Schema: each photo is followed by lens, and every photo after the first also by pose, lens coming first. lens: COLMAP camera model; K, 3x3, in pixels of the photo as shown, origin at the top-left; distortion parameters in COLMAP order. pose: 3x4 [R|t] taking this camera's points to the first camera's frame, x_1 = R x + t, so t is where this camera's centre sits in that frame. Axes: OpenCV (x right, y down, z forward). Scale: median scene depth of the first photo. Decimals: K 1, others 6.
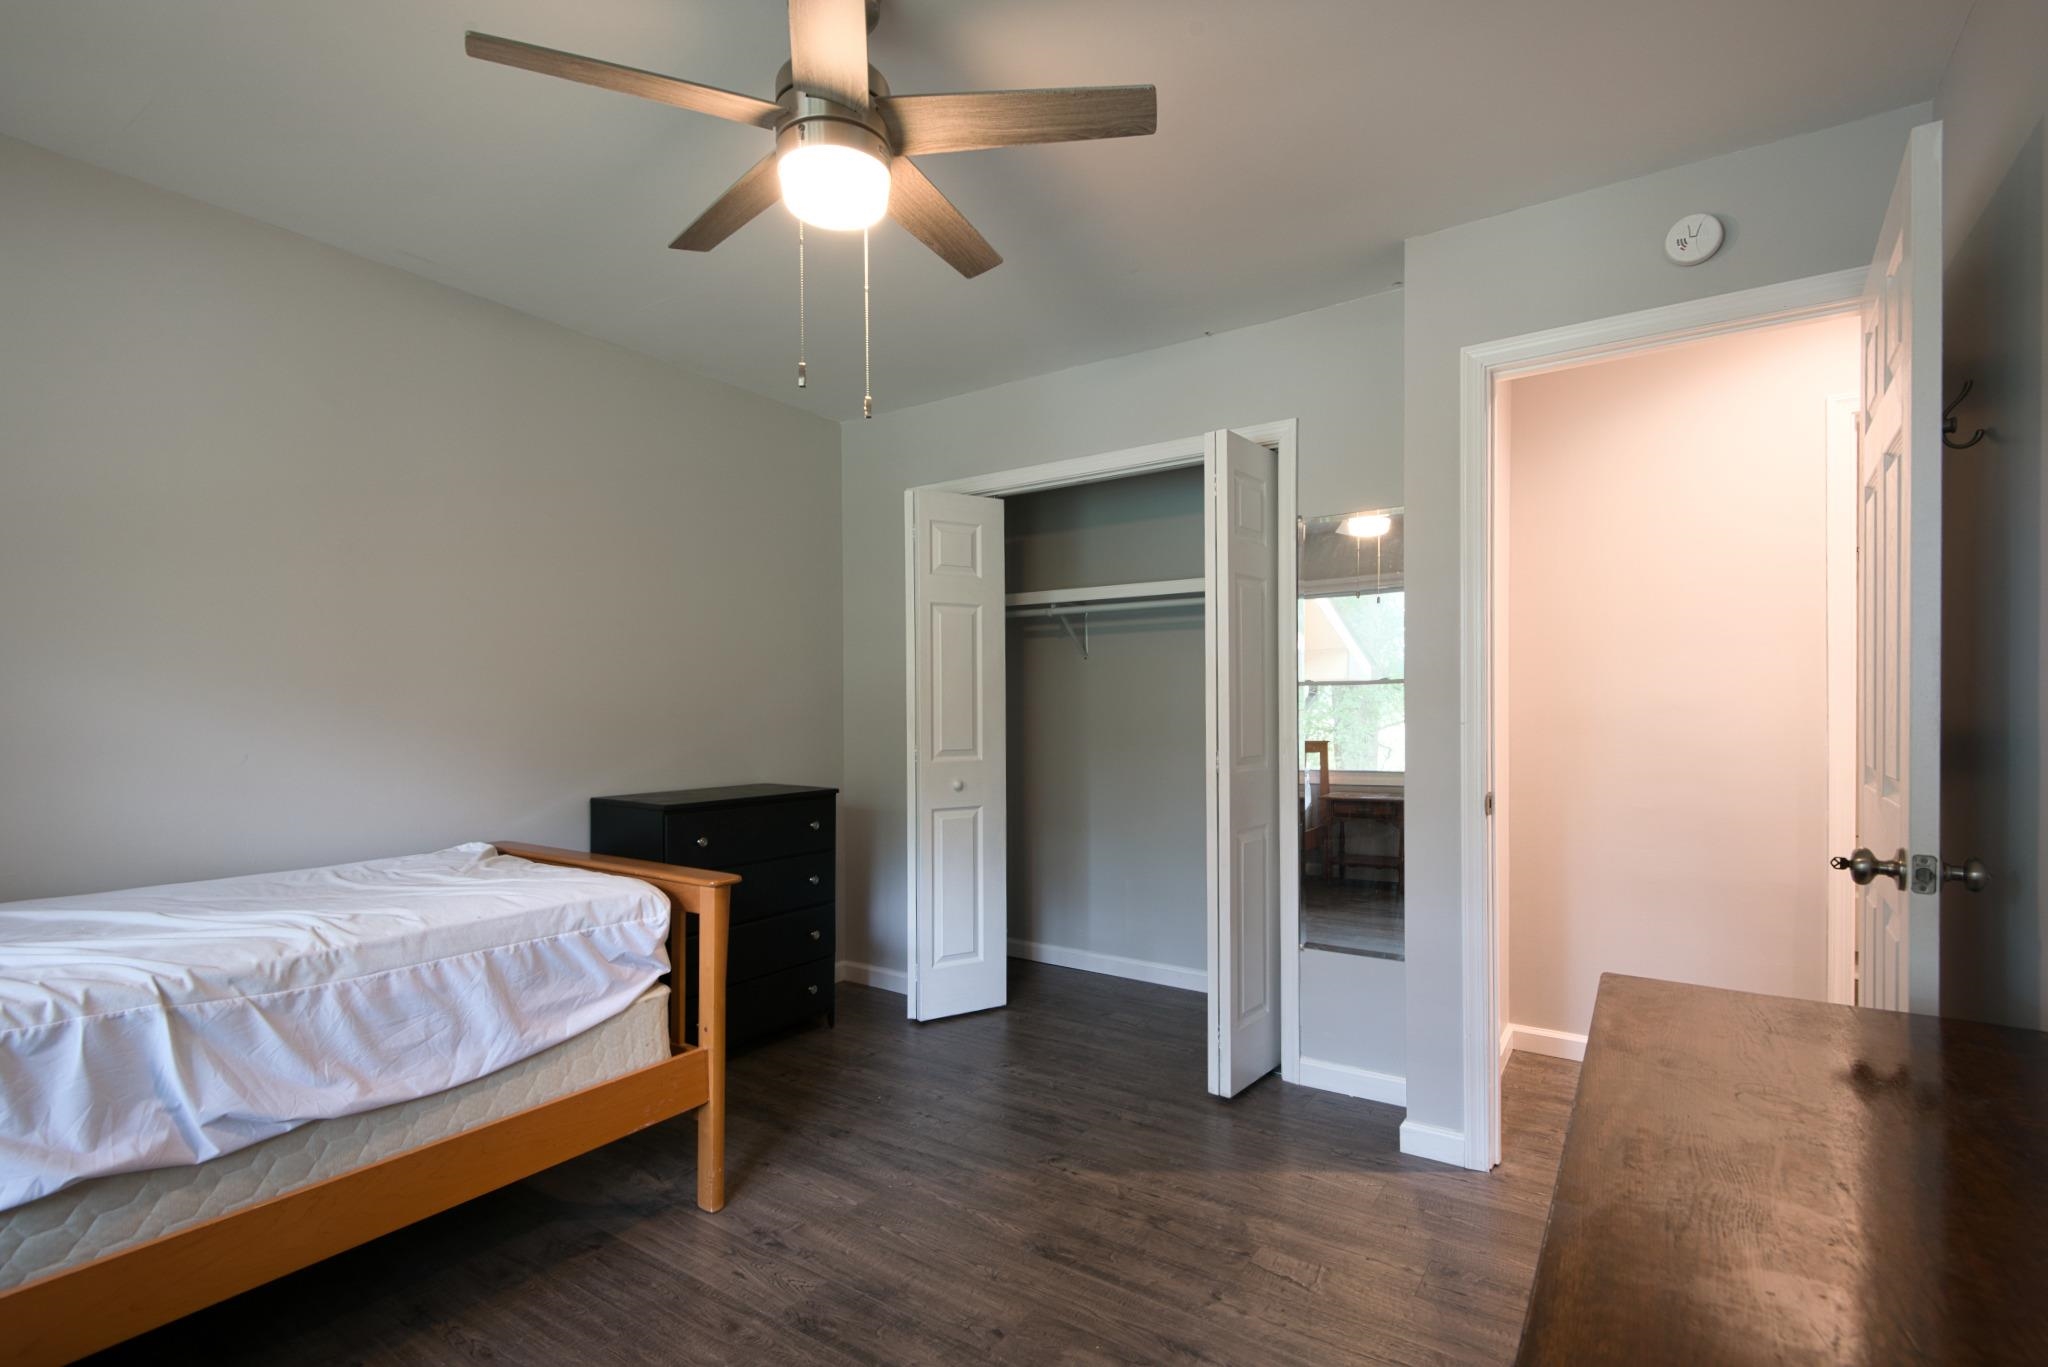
lens RADIAL K [[960.1, 0, 1013.6], [0, 960.1, 692.7], [0, 0, 1]] dist [0.053466, -0.040099]
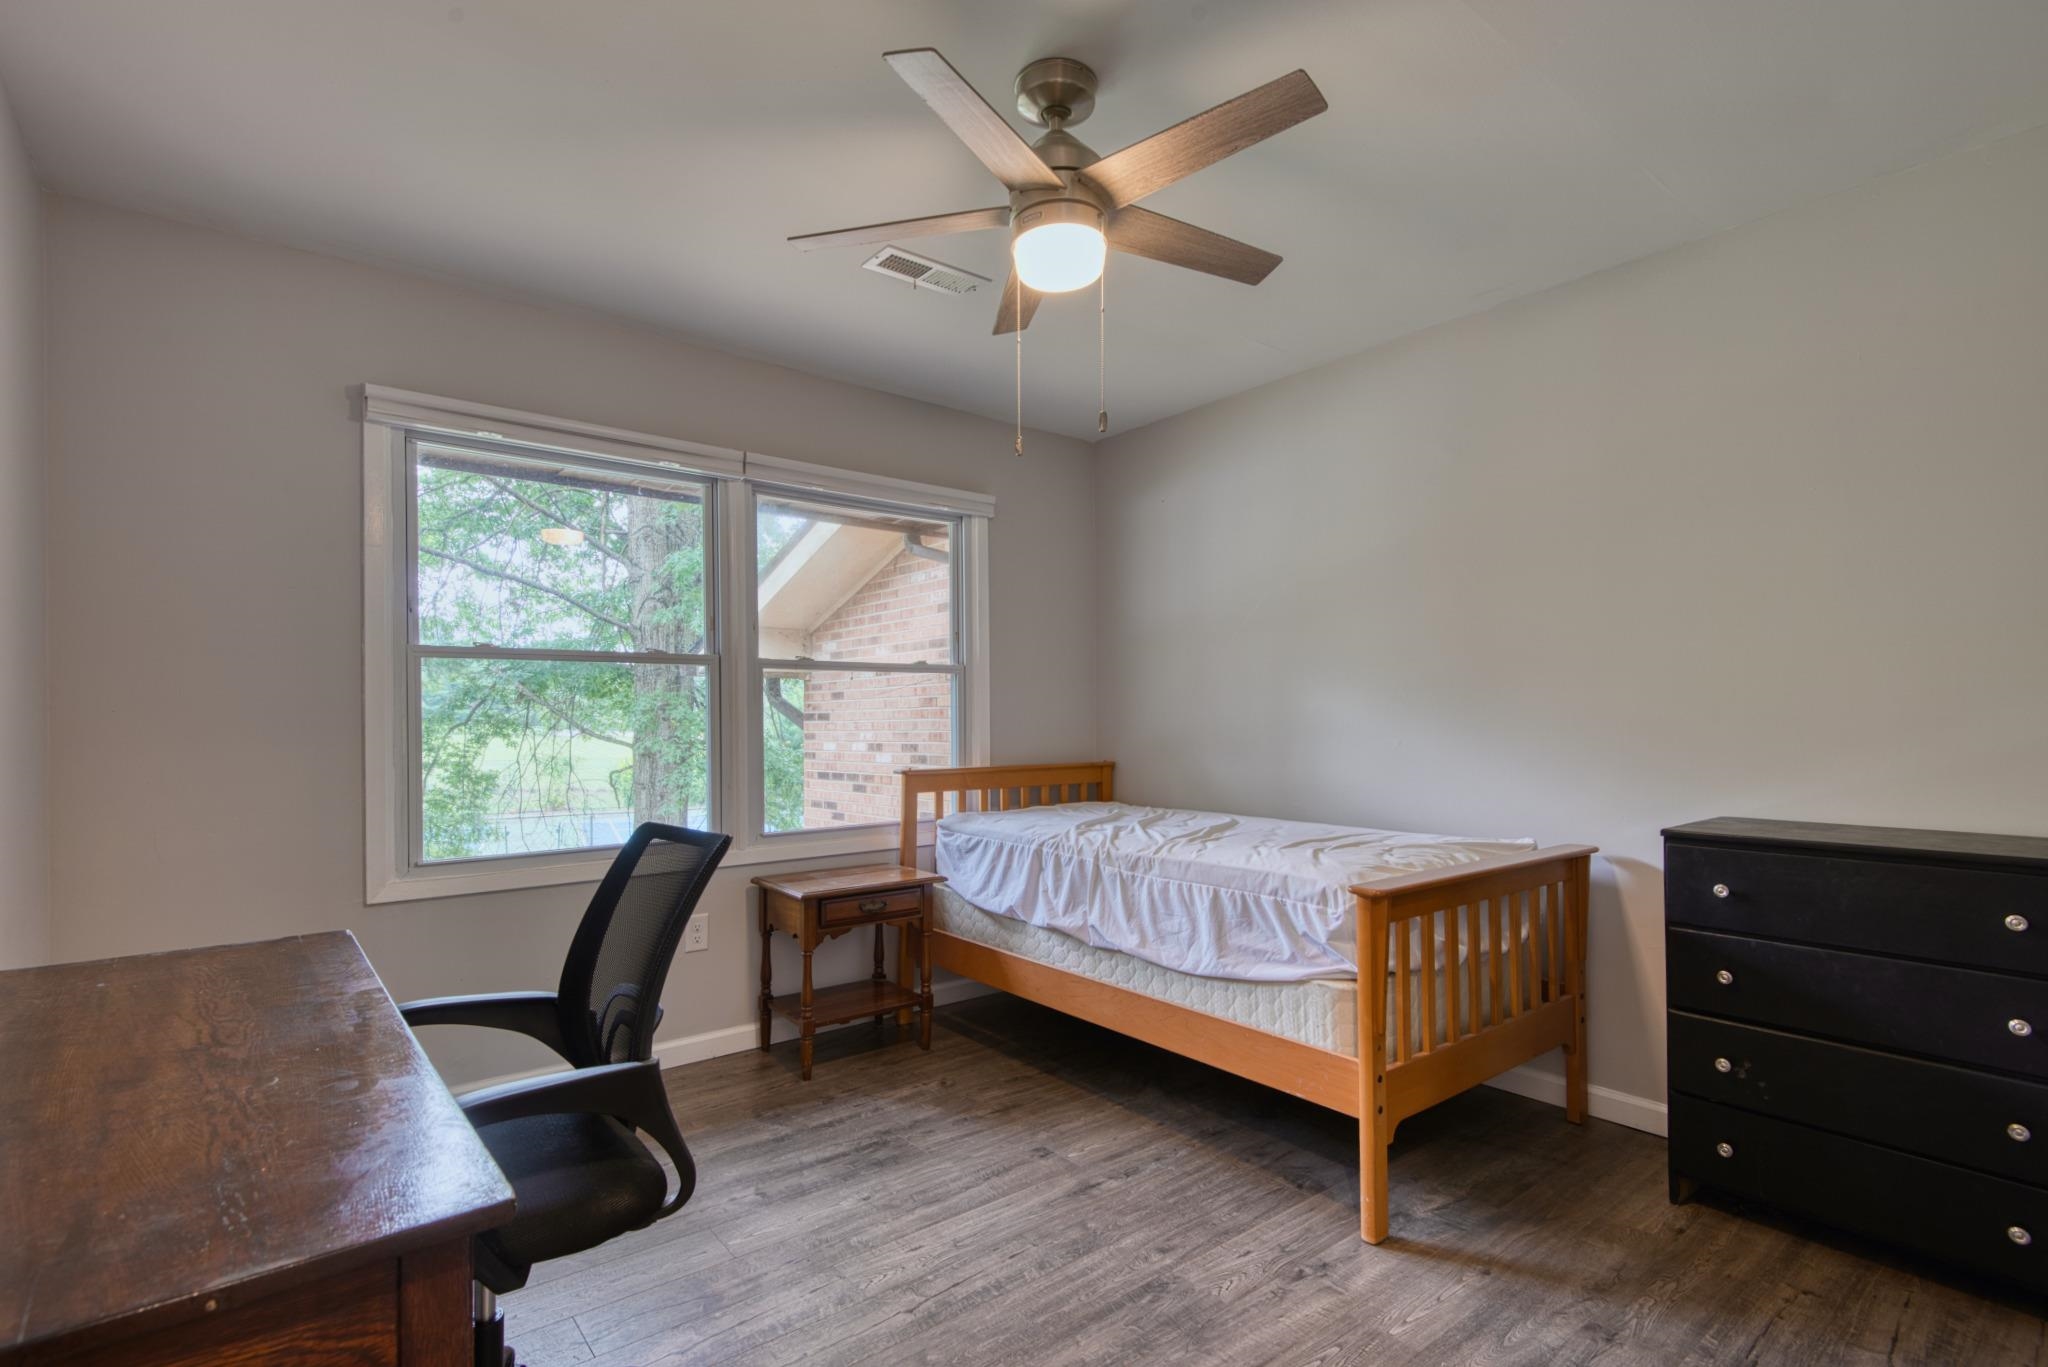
lens RADIAL K [[960.1, 0, 1013.6], [0, 960.1, 692.7], [0, 0, 1]] dist [0.053466, -0.040099]
pose [[-0.288055, -0.025063, -0.957286, 0.833321], [0.022313, 0.999210, -0.032875, 0.033516], [0.957354, -0.030830, -0.287268, 1.137859]]
